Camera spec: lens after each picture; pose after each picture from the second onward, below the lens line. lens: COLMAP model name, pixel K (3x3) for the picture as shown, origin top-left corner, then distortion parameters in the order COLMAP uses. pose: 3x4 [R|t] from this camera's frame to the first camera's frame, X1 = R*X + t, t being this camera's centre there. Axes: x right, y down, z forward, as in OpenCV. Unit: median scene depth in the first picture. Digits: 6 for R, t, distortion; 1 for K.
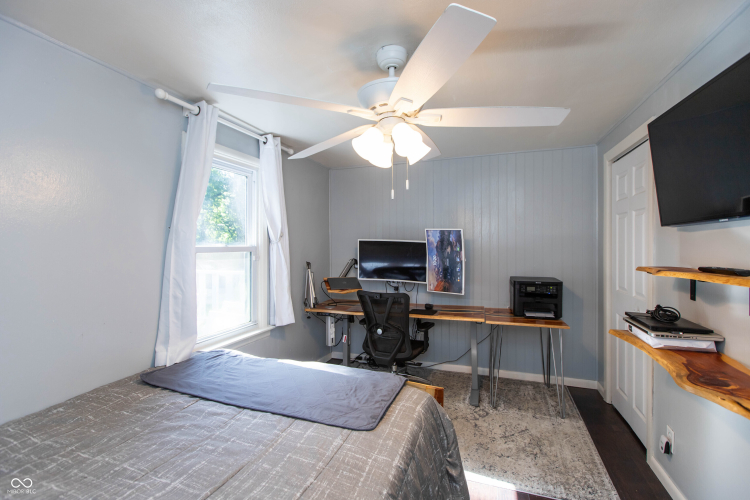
lens RADIAL K [[340.4, 0, 375.2], [0, 340.4, 244.4], [0, 0, 1]] dist [0.001544, -0.000340]
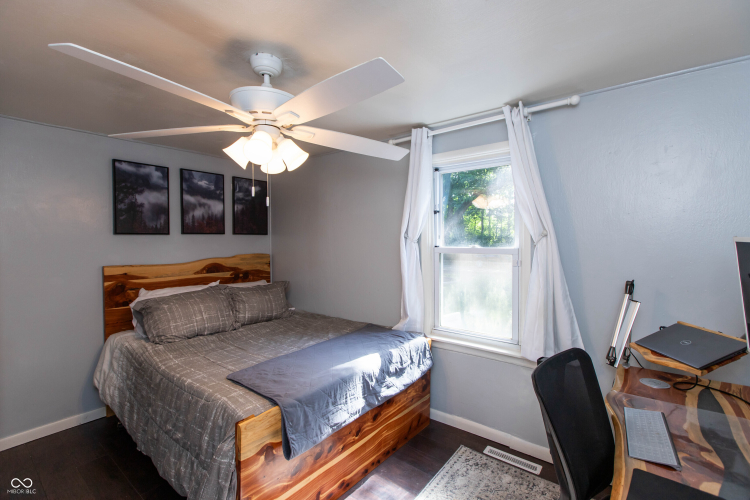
lens RADIAL K [[340.4, 0, 375.4], [0, 340.4, 247.8], [0, 0, 1]] dist [0.001544, -0.000340]
pose [[-0.328283, 0.016471, -0.944436, 1.093537], [-0.006431, 0.999786, 0.019671, -0.025096], [0.944558, 0.012531, -0.328106, 2.003692]]
